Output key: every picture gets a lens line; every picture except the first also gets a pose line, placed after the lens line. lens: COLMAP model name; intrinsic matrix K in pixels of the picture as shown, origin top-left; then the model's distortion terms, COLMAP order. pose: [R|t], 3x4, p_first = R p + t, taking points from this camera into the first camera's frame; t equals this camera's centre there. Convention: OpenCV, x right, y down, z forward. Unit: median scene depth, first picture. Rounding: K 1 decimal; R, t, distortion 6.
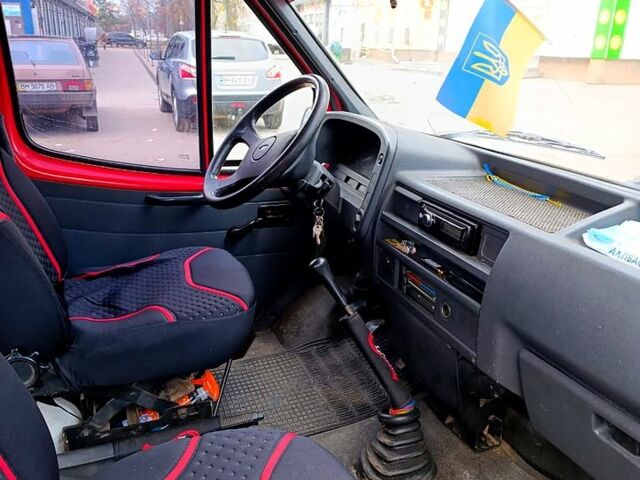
lens RADIAL K [[661.6, 0, 320.0], [0, 661.6, 240.0], [0, 0, 1]] dist [0.014652, 0.026574]
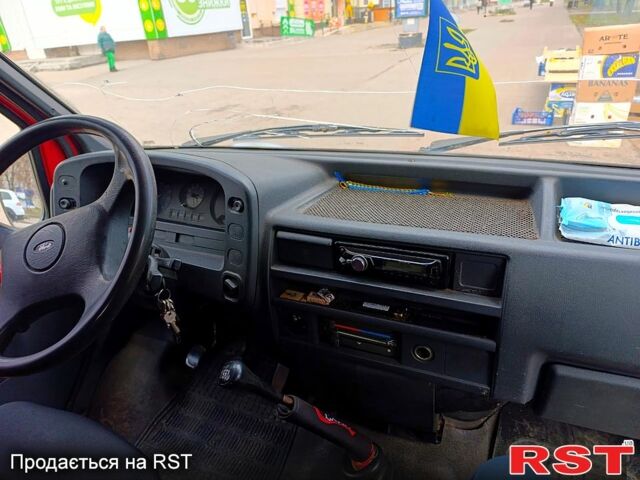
lens RADIAL K [[437.5, 0, 320.0], [0, 437.5, 240.0], [0, 0, 1]] dist [0.068748, -0.000879]
pose [[0.684543, -0.390620, 0.615482, -0.187188], [0.290346, 0.920552, 0.261310, -0.205421], [-0.668656, -0.000175, 0.743572, 0.600150]]
